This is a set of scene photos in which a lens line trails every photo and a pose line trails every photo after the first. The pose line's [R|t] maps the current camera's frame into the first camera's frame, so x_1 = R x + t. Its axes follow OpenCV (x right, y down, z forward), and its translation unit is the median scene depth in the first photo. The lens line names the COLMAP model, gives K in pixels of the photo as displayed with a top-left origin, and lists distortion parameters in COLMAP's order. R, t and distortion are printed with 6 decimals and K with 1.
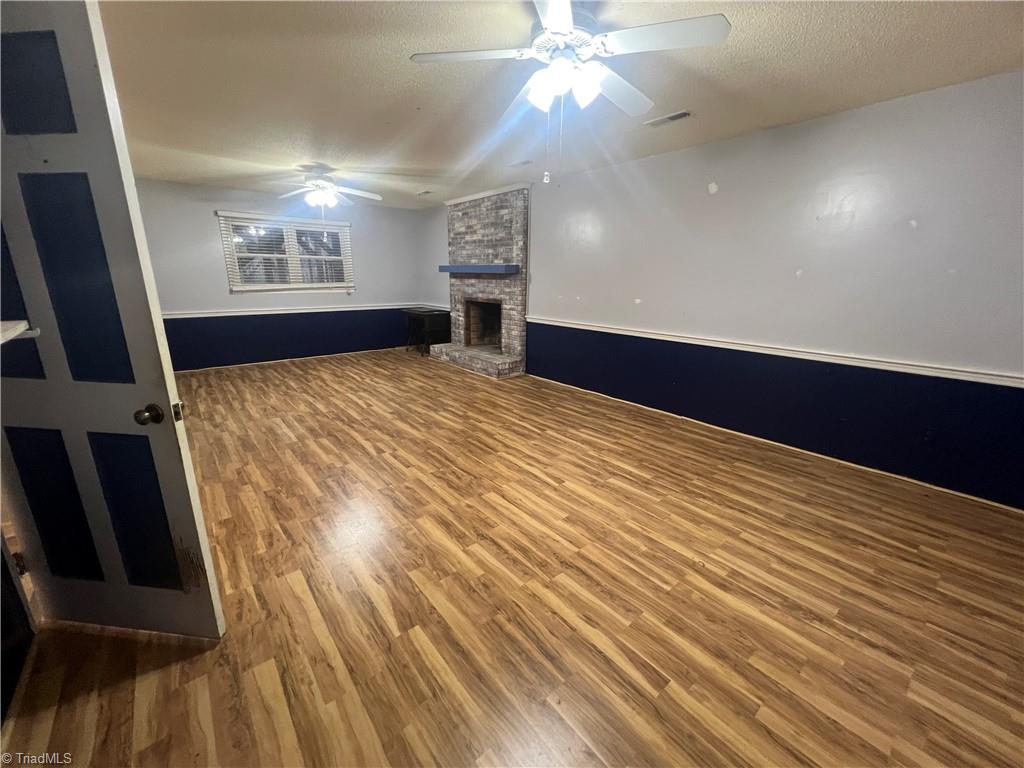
lens RADIAL K [[410.2, 0, 512.5], [0, 410.2, 385.4], [0, 0, 1]] dist [-0.002180, 0.000296]
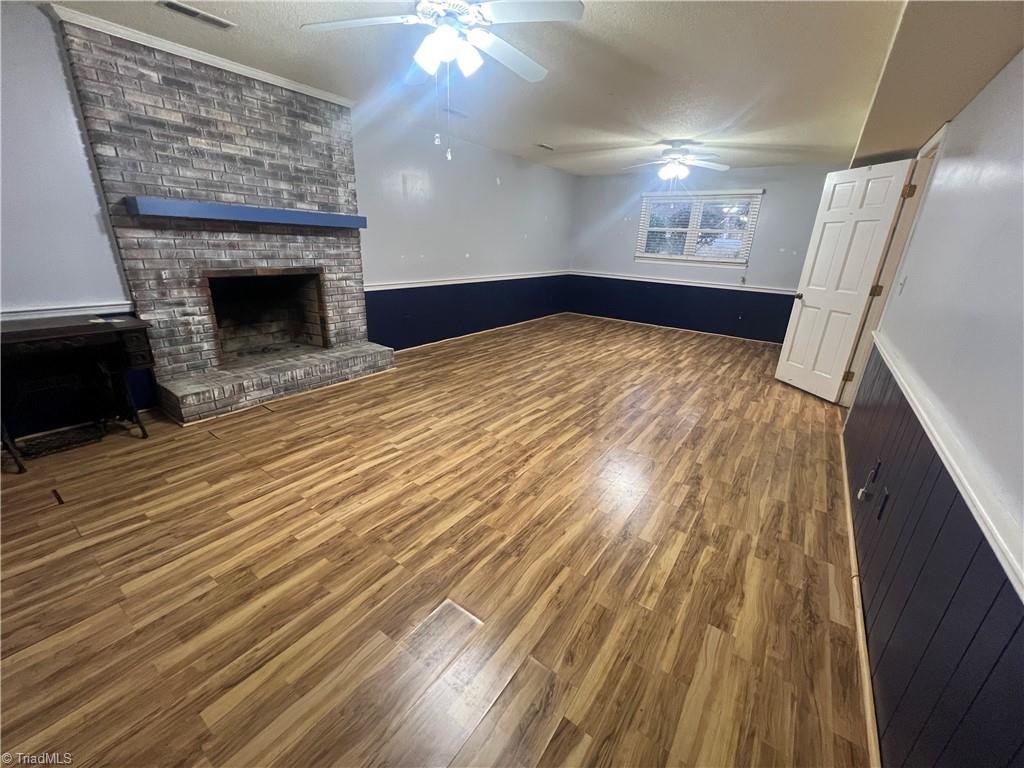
lens RADIAL K [[410.9, 0, 514.9], [0, 410.9, 383.8], [0, 0, 1]] dist [-0.002359, 0.000885]
pose [[-0.254514, -0.339389, 0.905560, -0.826917], [0.207136, 0.895533, 0.393848, -0.253364], [-0.944626, 0.287814, -0.157626, 0.923427]]
